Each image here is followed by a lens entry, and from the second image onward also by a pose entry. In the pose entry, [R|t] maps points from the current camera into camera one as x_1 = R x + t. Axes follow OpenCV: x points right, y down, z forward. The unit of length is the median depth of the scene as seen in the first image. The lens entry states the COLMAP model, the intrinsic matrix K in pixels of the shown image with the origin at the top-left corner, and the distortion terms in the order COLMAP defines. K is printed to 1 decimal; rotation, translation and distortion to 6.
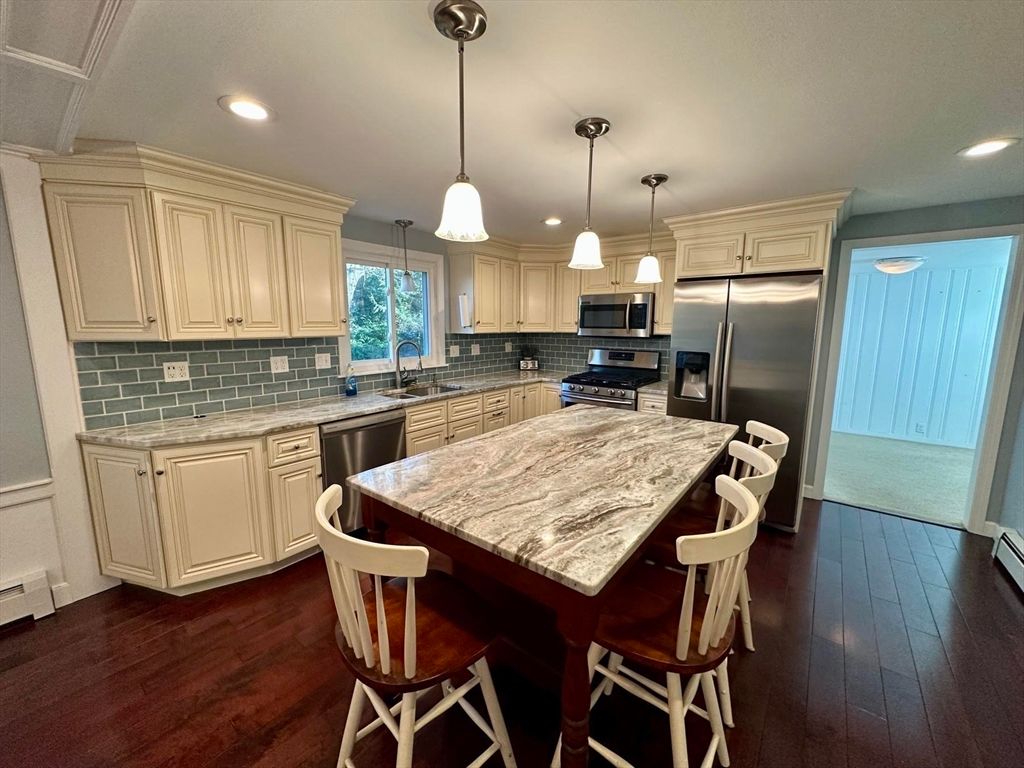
lens RADIAL K [[407.1, 0, 512.0], [0, 407.1, 384.0], [0, 0, 1]] dist [-0.002452, 0.000311]
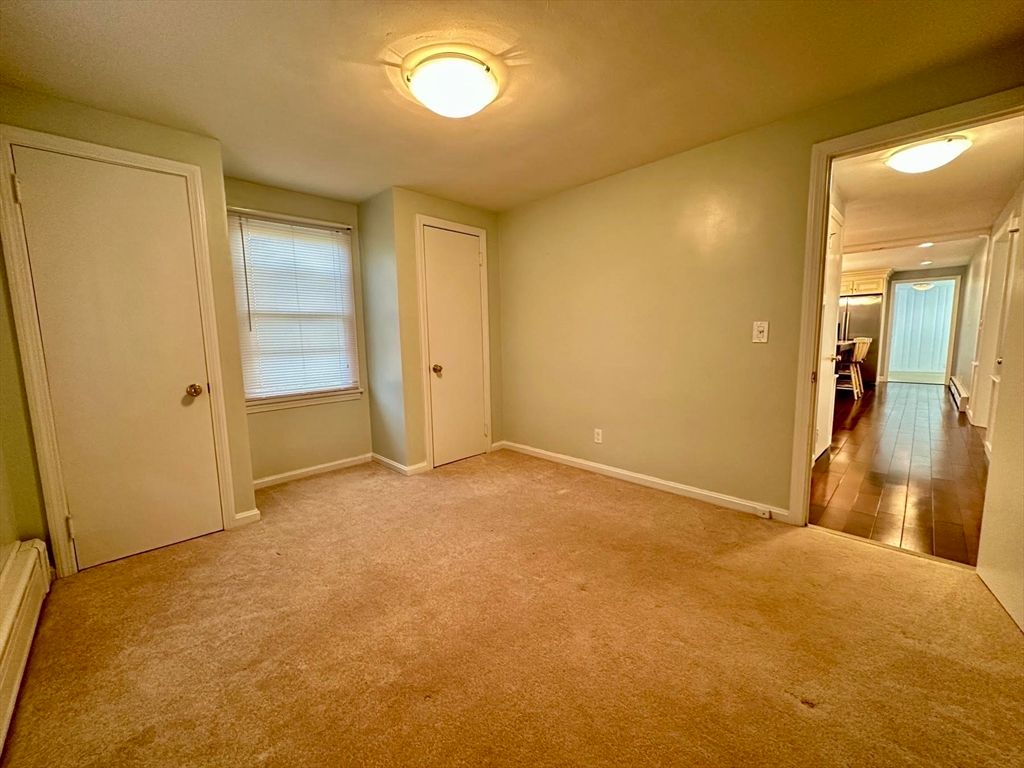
lens RADIAL K [[407.1, 0, 512.0], [0, 407.1, 384.0], [0, 0, 1]] dist [-0.002452, 0.000311]
pose [[0.991927, -0.009573, -0.126448, -1.509400], [0.006060, 0.999586, -0.028135, 0.439211], [0.126665, 0.027142, 0.991574, -2.203346]]
